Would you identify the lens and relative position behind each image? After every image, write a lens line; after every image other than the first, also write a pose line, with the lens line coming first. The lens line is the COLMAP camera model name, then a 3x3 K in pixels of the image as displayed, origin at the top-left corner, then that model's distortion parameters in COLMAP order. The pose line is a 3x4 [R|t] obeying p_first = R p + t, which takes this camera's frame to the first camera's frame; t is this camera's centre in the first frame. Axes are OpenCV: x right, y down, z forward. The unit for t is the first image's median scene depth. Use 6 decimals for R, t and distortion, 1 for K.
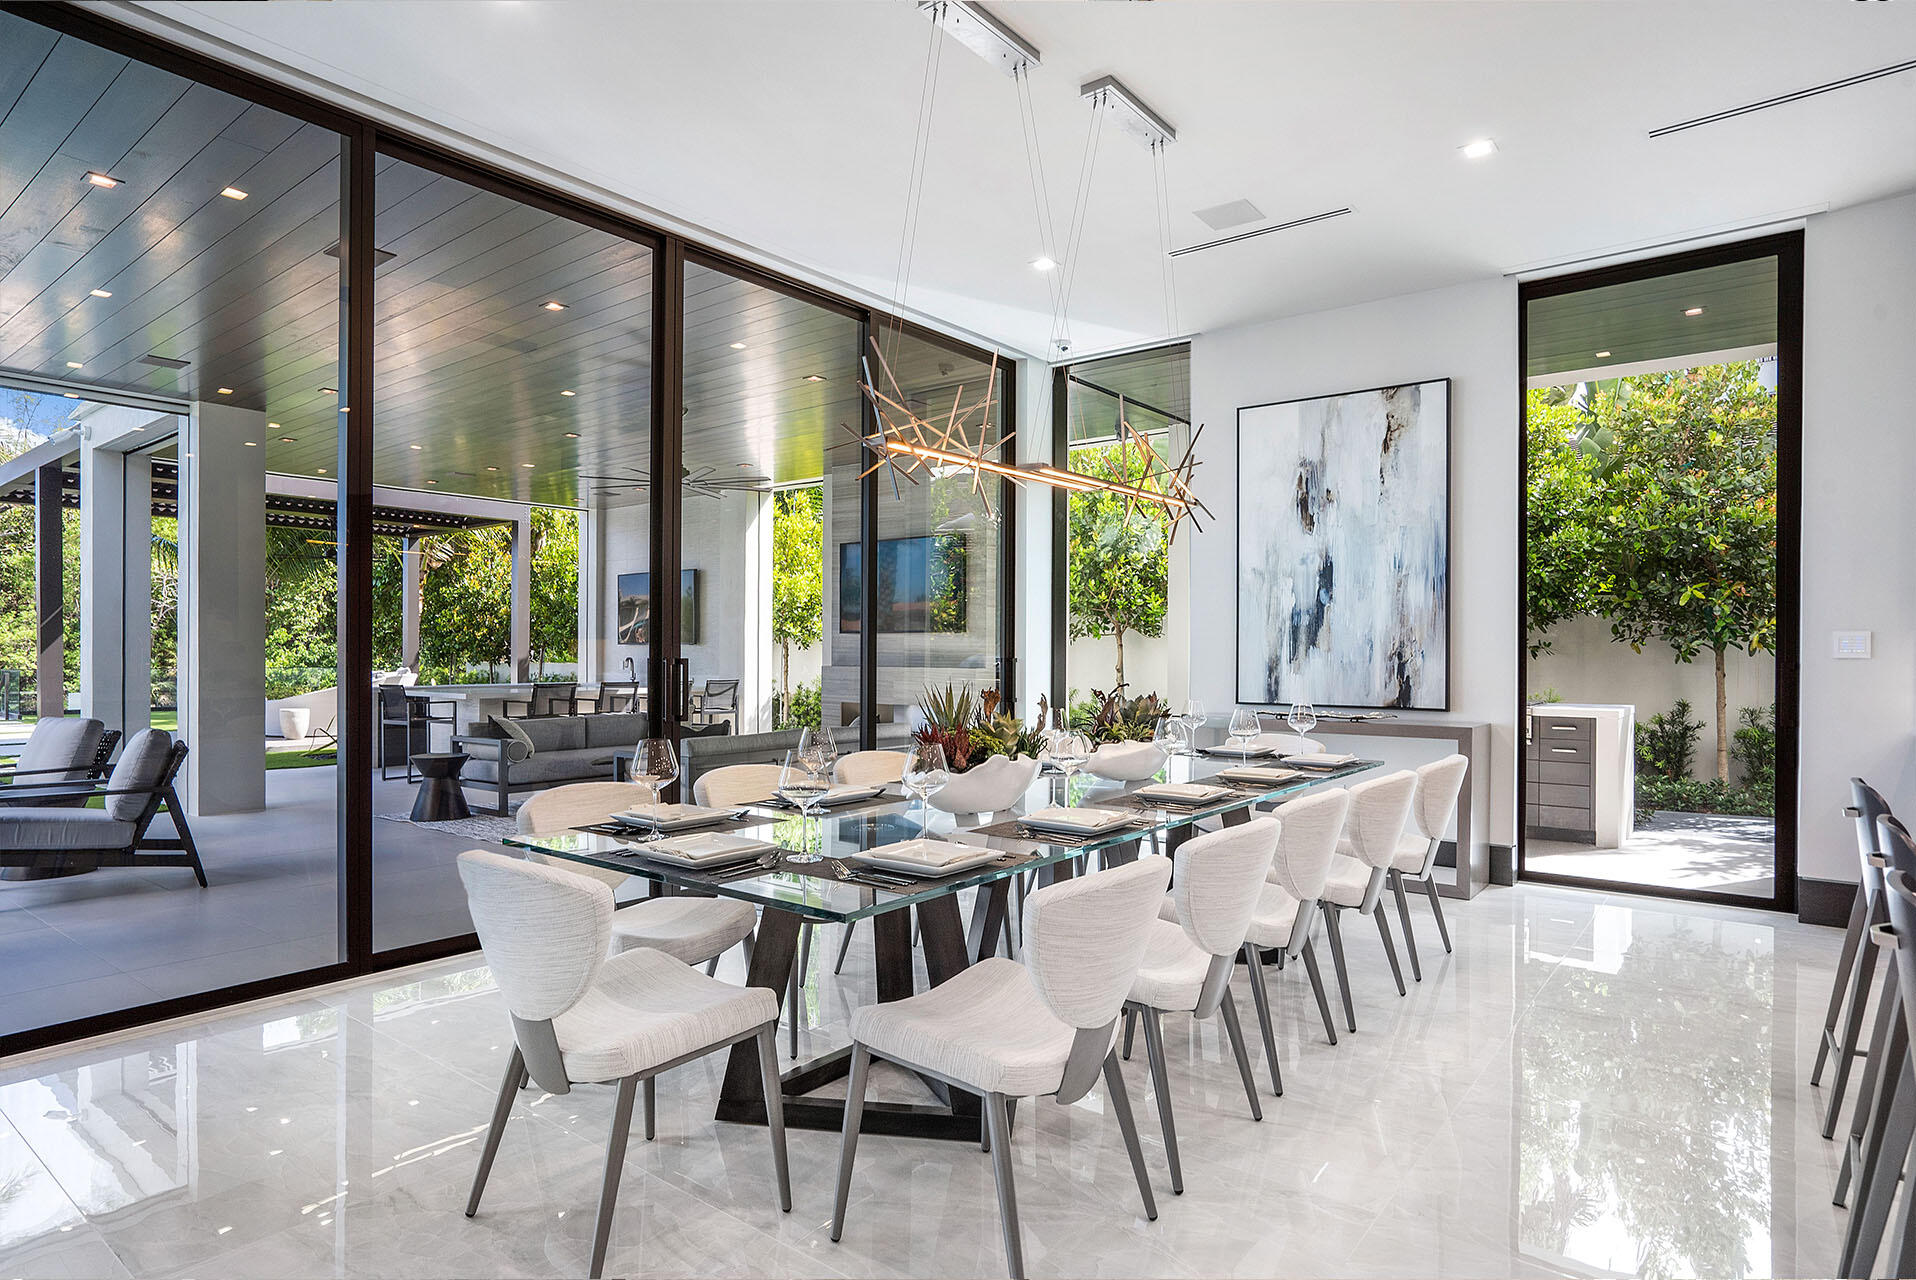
lens RADIAL K [[1064.0, 0, 959.2], [0, 1064.0, 652.3], [0, 0, 1]] dist [-0.000618, -0.000296]
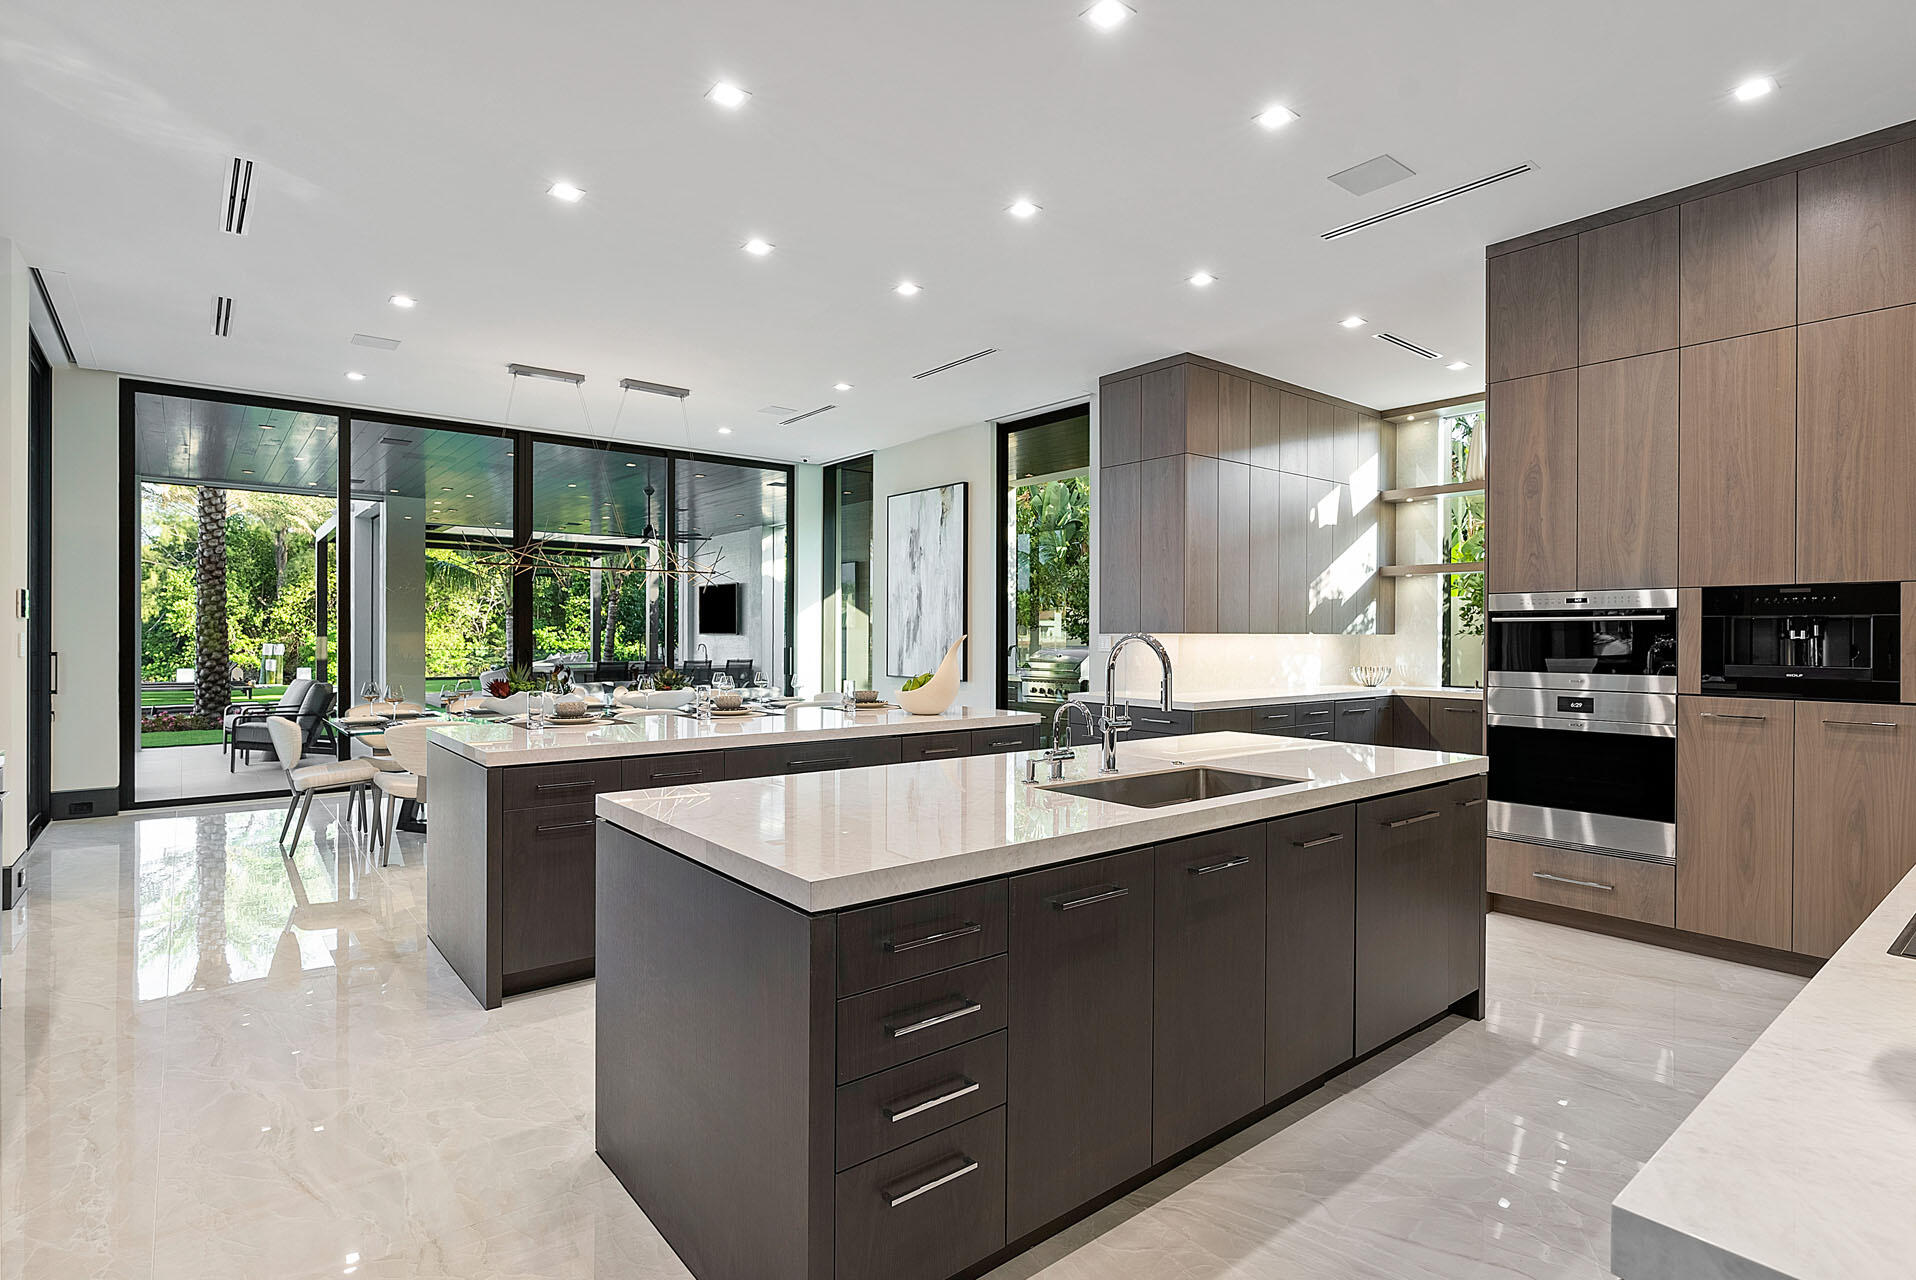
lens RADIAL K [[956.8, 0, 961.5], [0, 956.8, 634.7], [0, 0, 1]] dist [0.005406, 0.000528]
pose [[0.976738, -0.000893, -0.214433, 0.719370], [0.000672, 0.999999, -0.001105, -0.014716], [0.214434, 0.000935, 0.976738, -0.431907]]
